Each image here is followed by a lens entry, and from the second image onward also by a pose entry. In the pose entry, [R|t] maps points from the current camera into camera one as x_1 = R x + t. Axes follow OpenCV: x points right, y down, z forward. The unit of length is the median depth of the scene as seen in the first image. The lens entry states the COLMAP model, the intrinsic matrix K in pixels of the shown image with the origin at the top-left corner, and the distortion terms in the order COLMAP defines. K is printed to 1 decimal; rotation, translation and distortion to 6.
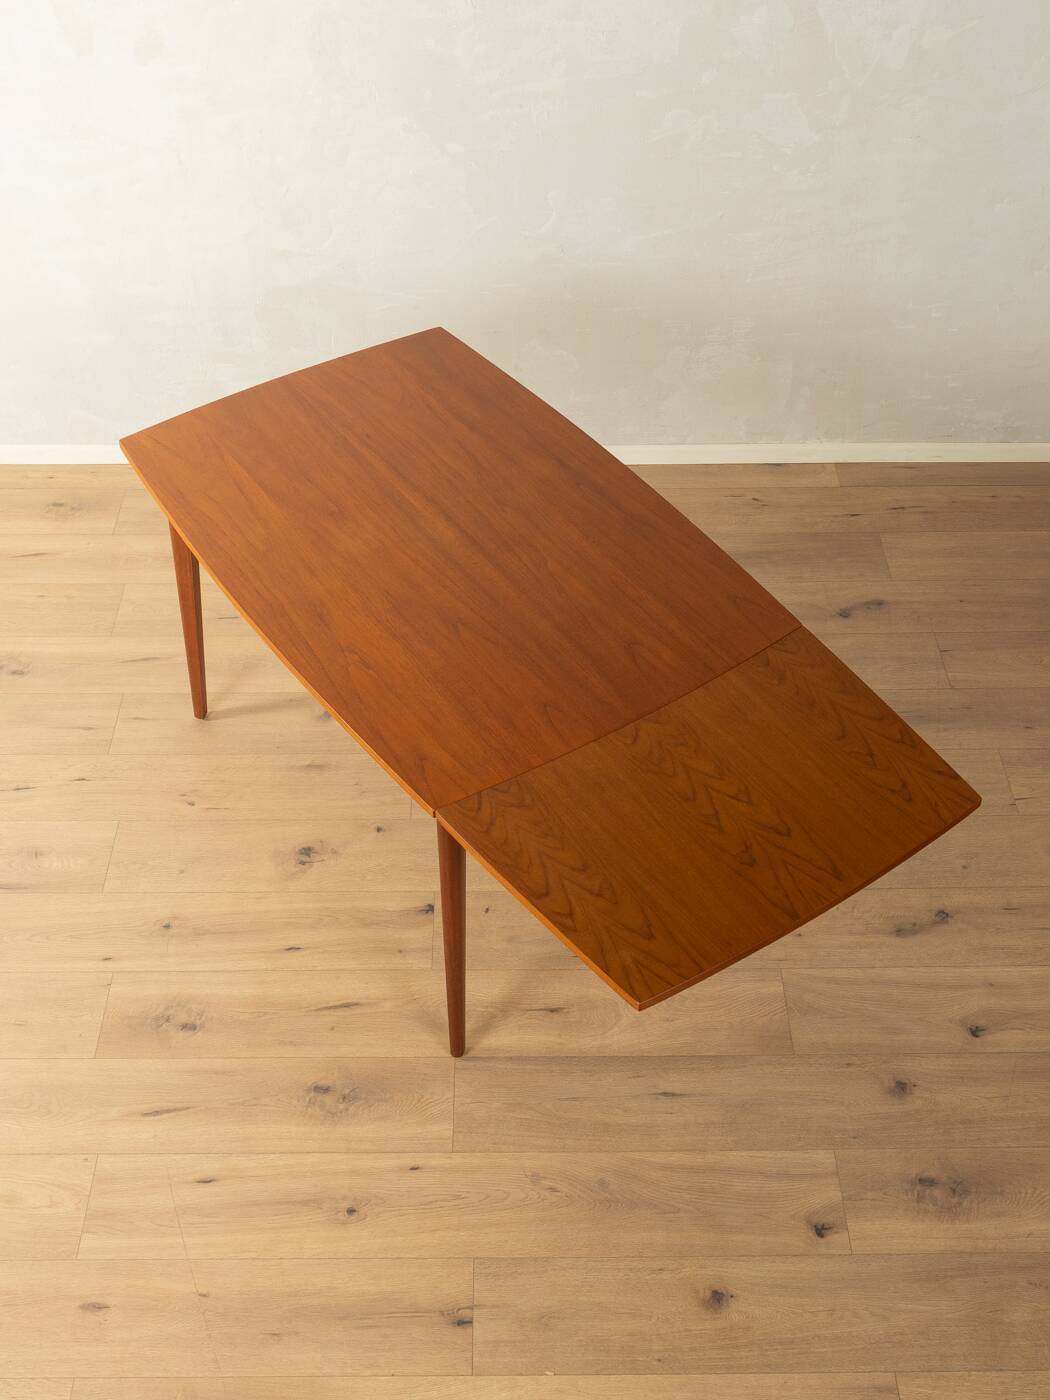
lens RADIAL K [[1541.7, 0, 545.9], [0, 1541.7, 644.4], [0, 0, 1]] dist [-0.014796, 0.014446]
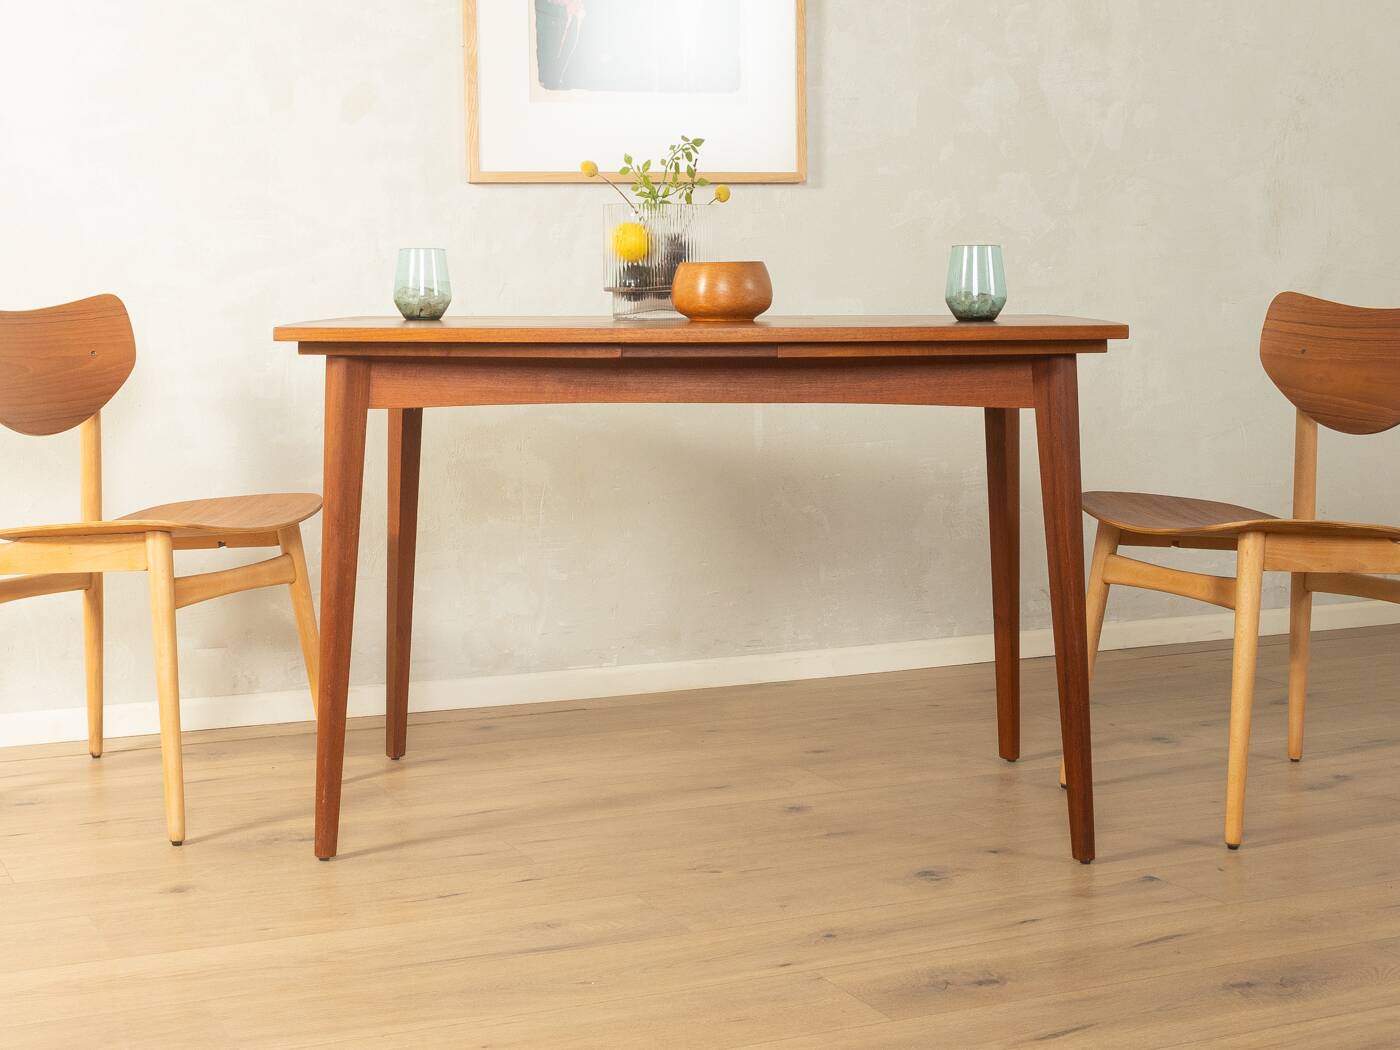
lens RADIAL K [[2152.5, 0, 670.0], [0, 2152.5, 468.7], [0, 0, 1]] dist [-0.011410, 0.030794]
pose [[0.915254, -0.049967, 0.399766, -0.637804], [0.284108, 0.783586, -0.552518, 0.493206], [-0.285644, 0.619271, 0.731376, 0.261649]]
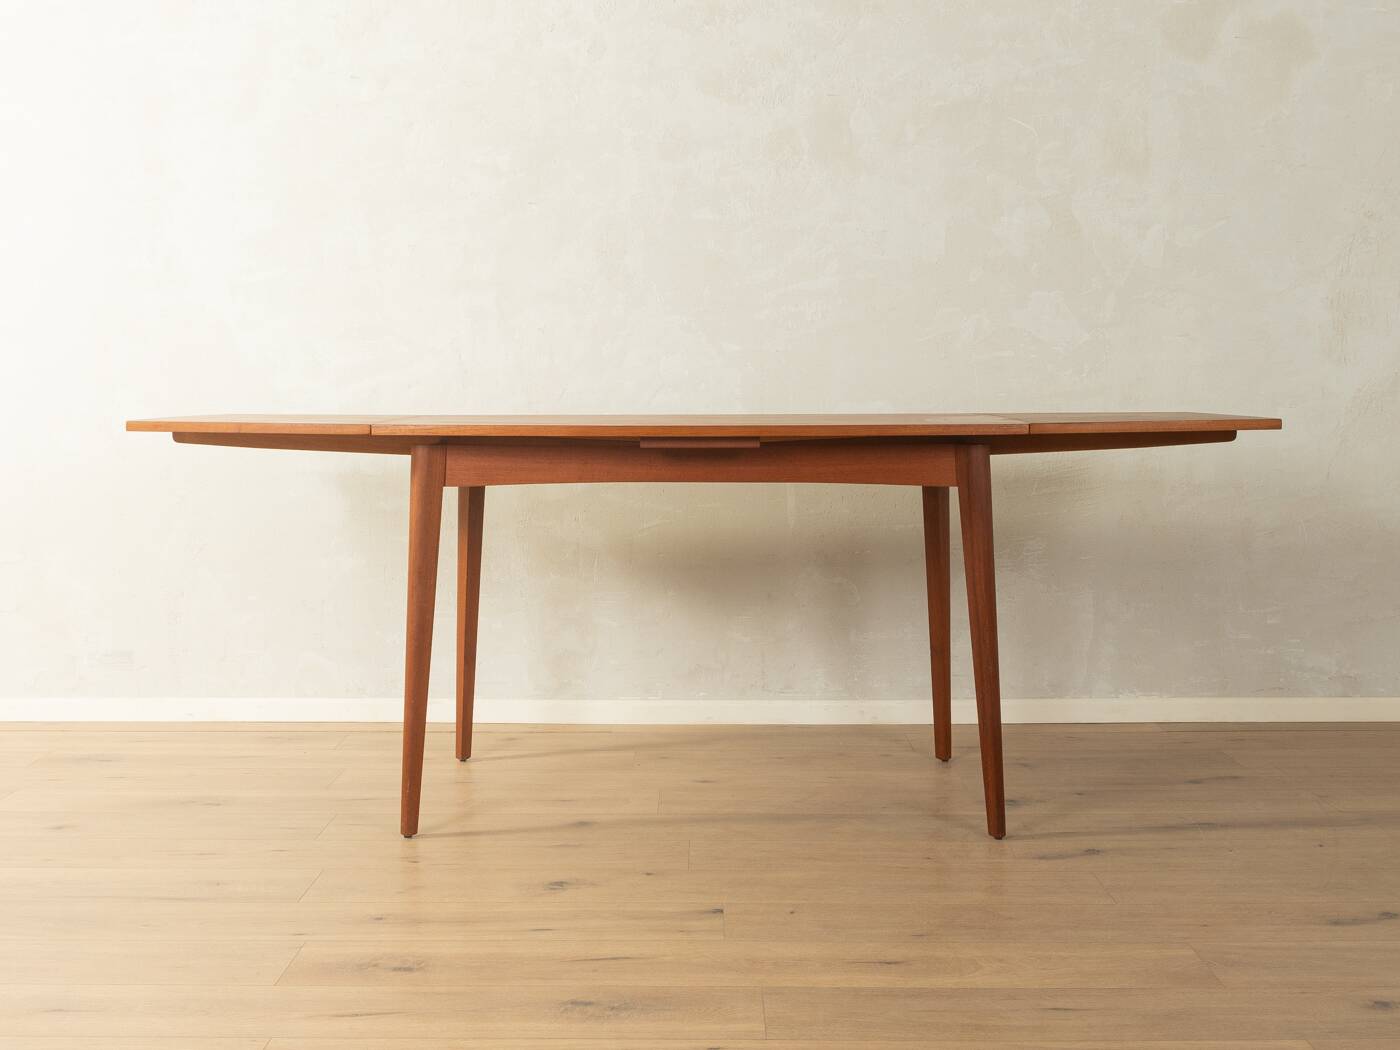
lens RADIAL K [[1762.5, 0, 701.5], [0, 1762.5, 487.8], [0, 0, 1]] dist [-0.009263, -0.009093]
pose [[0.999567, -0.013427, -0.026177, -0.057779], [-0.006220, 0.773216, -0.634112, 0.569629], [0.028755, 0.634000, 0.772798, 0.183334]]
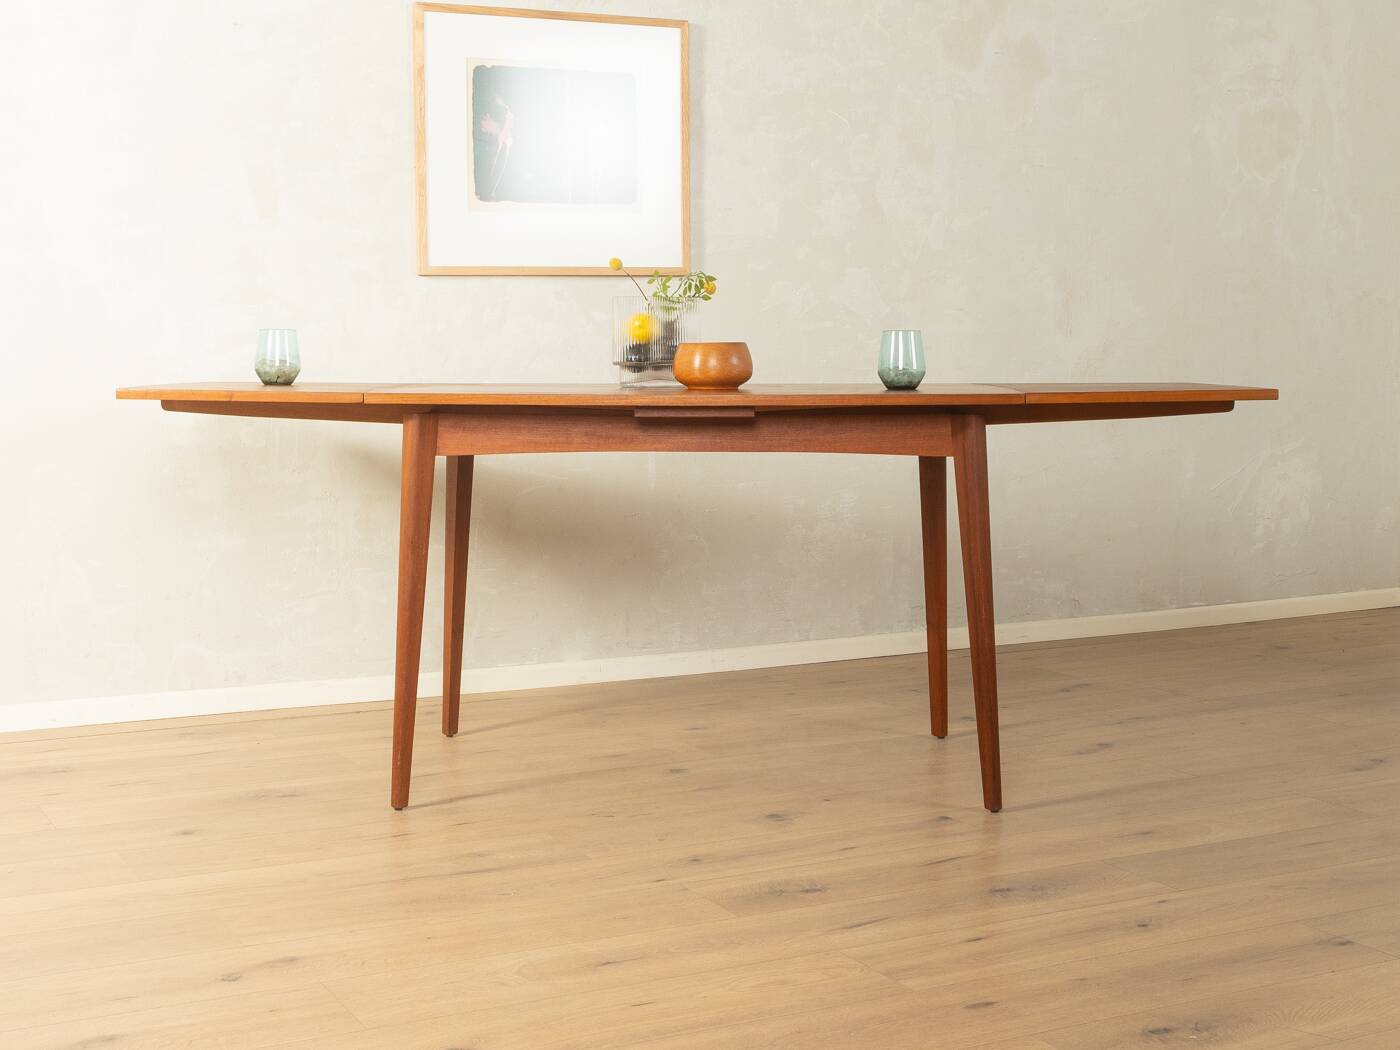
lens RADIAL K [[1894.7, 0, 694.0], [0, 1894.7, 435.2], [0, 0, 1]] dist [-0.013281, 0.025254]
pose [[0.893012, -0.032942, 0.448826, -0.681060], [0.313207, 0.761643, -0.567275, 0.573393], [-0.323158, 0.647159, 0.690474, 0.163811]]
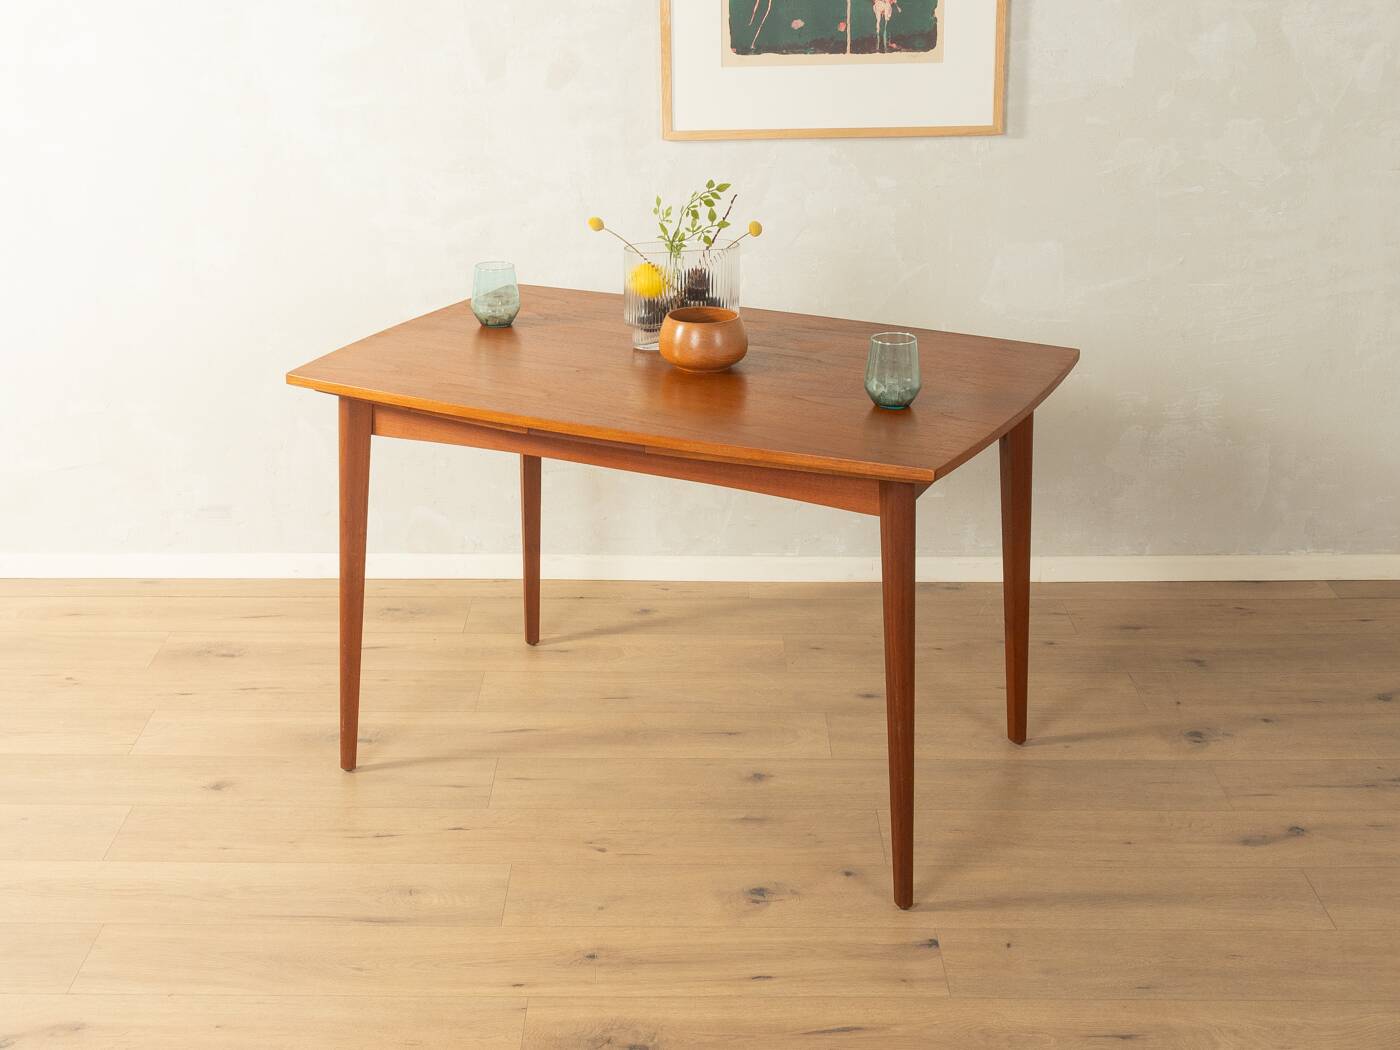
lens RADIAL K [[1961.1, 0, 676.5], [0, 1961.1, 464.9], [0, 0, 1]] dist [-0.010802, -0.002923]
pose [[0.999431, -0.005687, -0.033235, -0.168838], [-0.008694, 0.908883, -0.416961, 0.362381], [0.032578, 0.417013, 0.908317, 0.020340]]
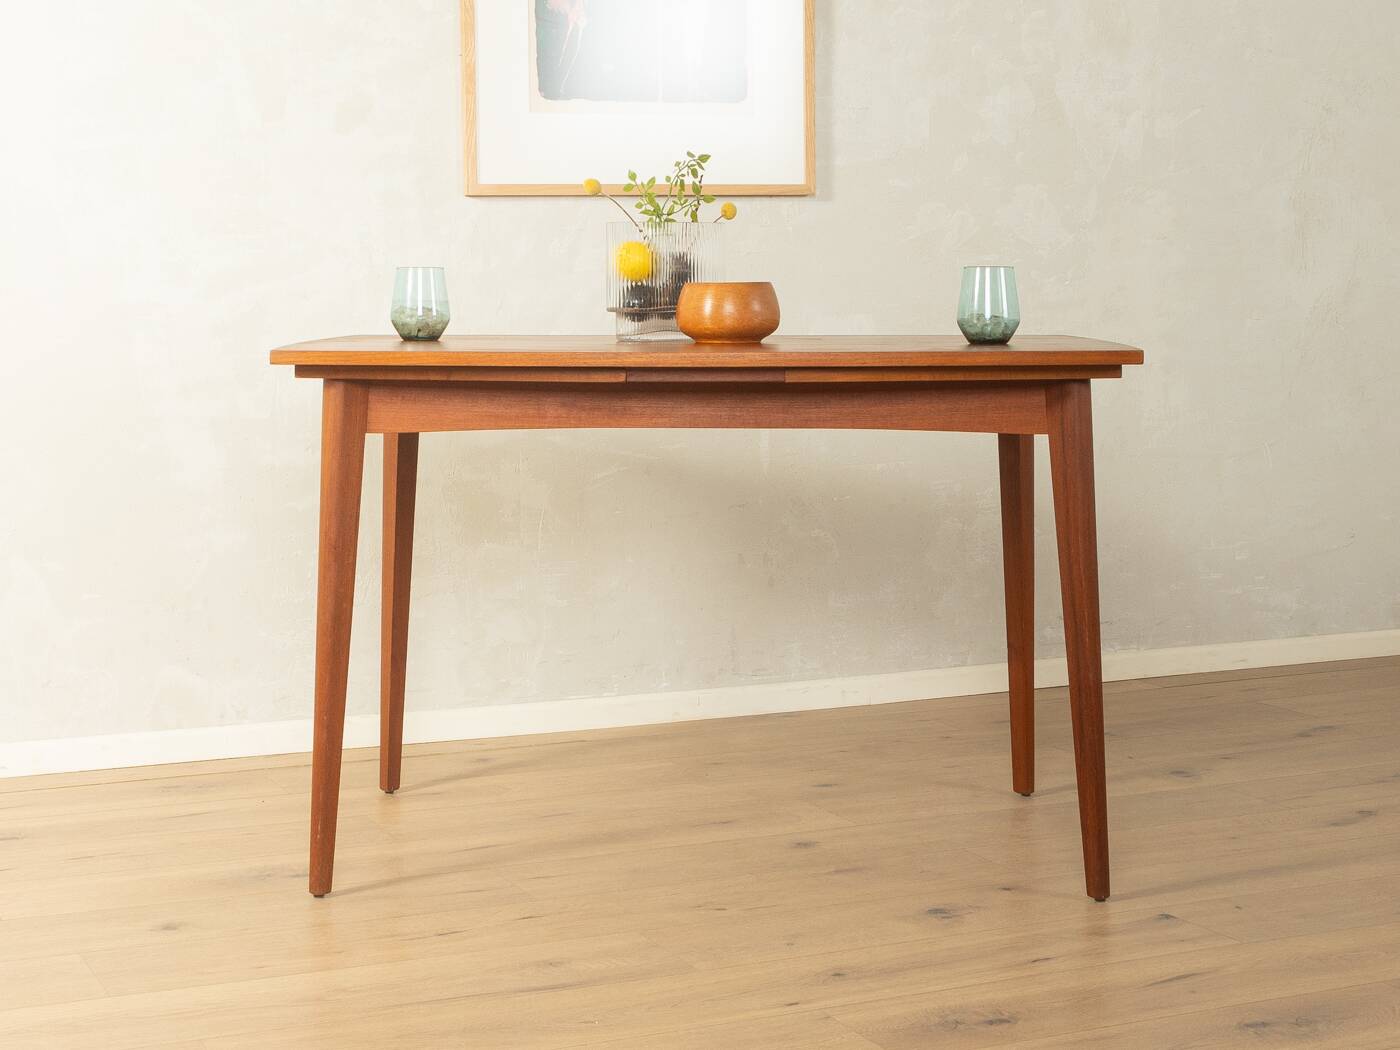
lens RADIAL K [[2298.3, 0, 682.3], [0, 2298.3, 447.8], [0, 0, 1]] dist [-0.004454, -0.003706]
pose [[0.913018, -0.042407, 0.405709, -0.656717], [0.285737, 0.776299, -0.561884, 0.510414], [-0.291124, 0.628936, 0.720892, 0.227608]]
